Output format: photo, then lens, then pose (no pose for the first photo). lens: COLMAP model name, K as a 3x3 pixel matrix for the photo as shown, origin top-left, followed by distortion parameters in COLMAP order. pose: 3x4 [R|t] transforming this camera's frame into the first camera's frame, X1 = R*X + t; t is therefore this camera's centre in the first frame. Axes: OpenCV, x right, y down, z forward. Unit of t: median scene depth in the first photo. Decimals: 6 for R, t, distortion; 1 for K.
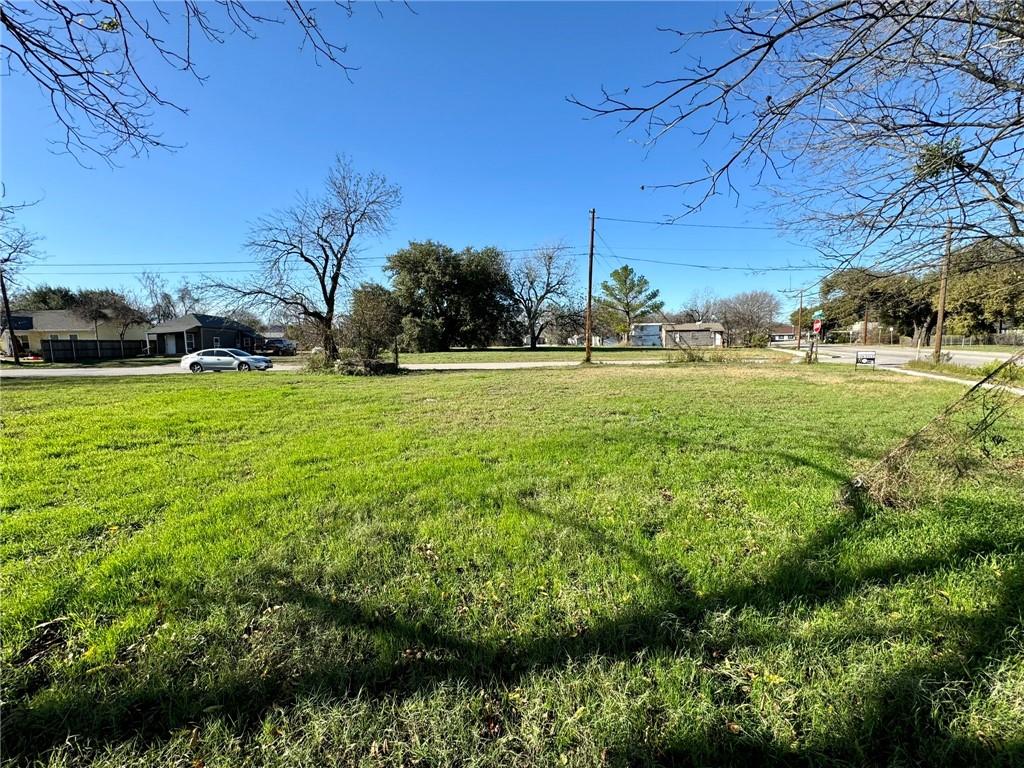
lens RADIAL K [[407.5, 0, 511.9], [0, 407.5, 382.2], [0, 0, 1]] dist [-0.000301, 0.000089]
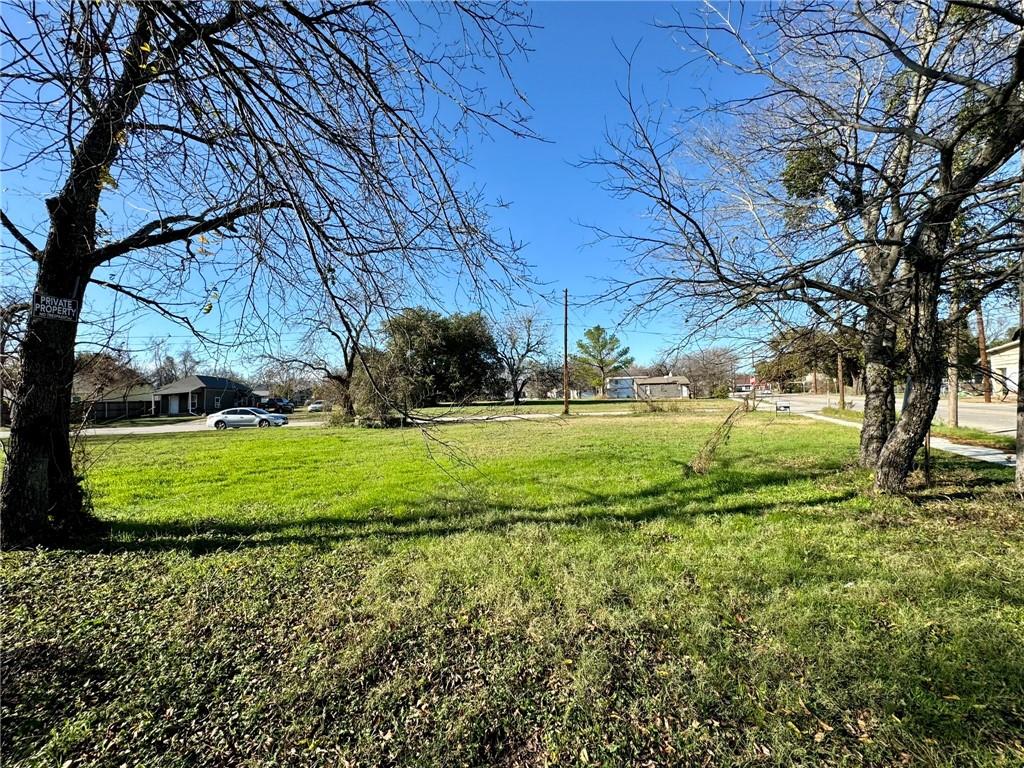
lens RADIAL K [[407.5, 0, 511.9], [0, 407.5, 382.2], [0, 0, 1]] dist [-0.000301, 0.000089]
pose [[0.998640, -0.014448, 0.050100, -0.013029], [0.020921, 0.991135, -0.131198, 0.005284], [-0.047761, 0.132068, 0.990089, -0.078500]]
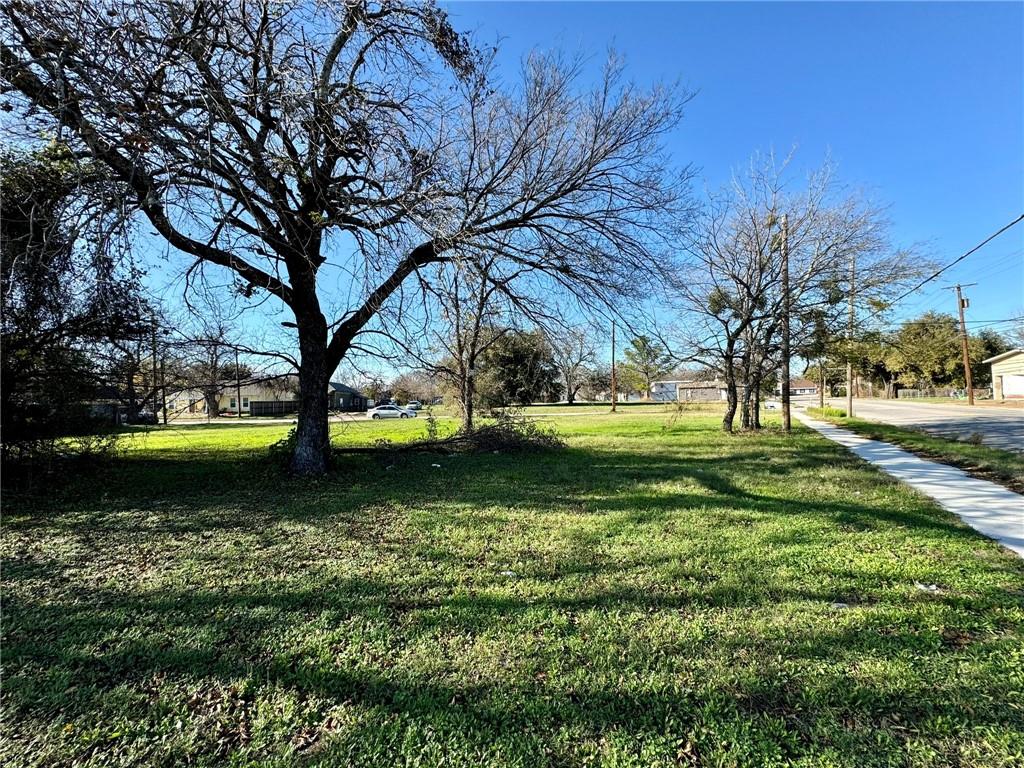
lens RADIAL K [[407.5, 0, 511.9], [0, 407.5, 382.2], [0, 0, 1]] dist [-0.000301, 0.000089]
pose [[0.997876, -0.014920, -0.063409, -0.052688], [0.005950, 0.990224, -0.139356, 0.028224], [0.064869, 0.138683, 0.988210, -0.299739]]
